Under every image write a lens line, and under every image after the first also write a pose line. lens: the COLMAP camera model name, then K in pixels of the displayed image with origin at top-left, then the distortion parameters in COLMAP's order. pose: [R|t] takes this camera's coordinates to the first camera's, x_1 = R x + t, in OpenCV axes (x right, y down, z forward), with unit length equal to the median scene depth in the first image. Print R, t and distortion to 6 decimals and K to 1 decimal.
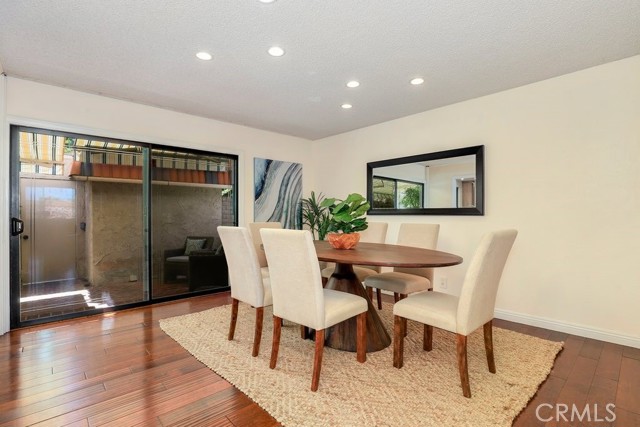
lens RADIAL K [[311.7, 0, 320.0], [0, 311.7, 213.5], [0, 0, 1]] dist [0.003027, 0.000772]
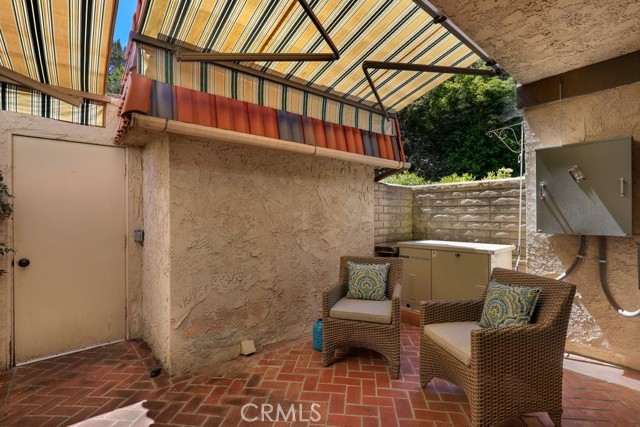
lens RADIAL K [[287.2, 0, 326.9], [0, 287.2, 211.6], [0, 0, 1]] dist [-0.001503, 0.000196]
pose [[0.999987, -0.000727, -0.005108, -0.524525], [0.000678, 0.999953, -0.009621, 0.004970], [0.005115, 0.009617, 0.999941, 0.618946]]
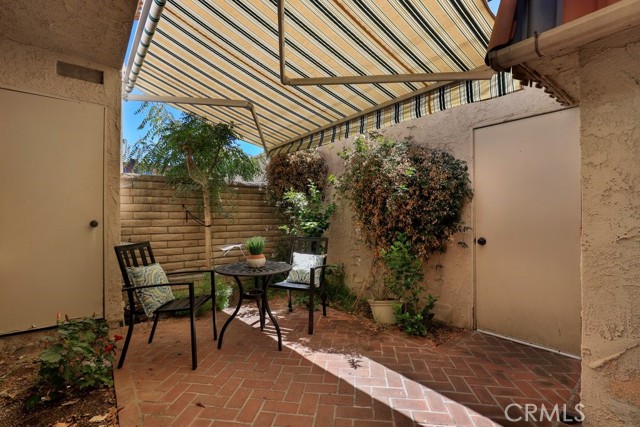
lens RADIAL K [[295.2, 0, 321.5], [0, 295.2, 215.2], [0, 0, 1]] dist [0.000714, 0.000653]
pose [[-0.020738, 0.000624, -0.999785, -0.478661], [0.009170, 0.999958, 0.000434, 0.033006], [0.999743, -0.009159, -0.020743, 0.803594]]
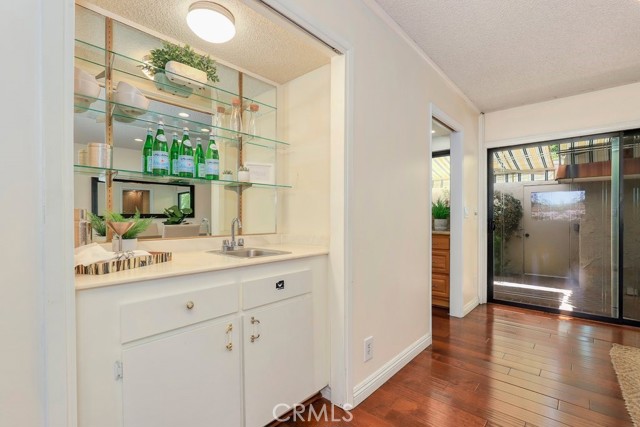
lens RADIAL K [[295.2, 0, 321.5], [0, 295.2, 215.2], [0, 0, 1]] dist [0.000714, 0.000653]
pose [[0.128805, -0.000916, -0.991670, 0.093347], [0.001400, 0.999999, -0.000742, -0.000451], [0.991669, -0.001293, 0.128806, 0.072932]]
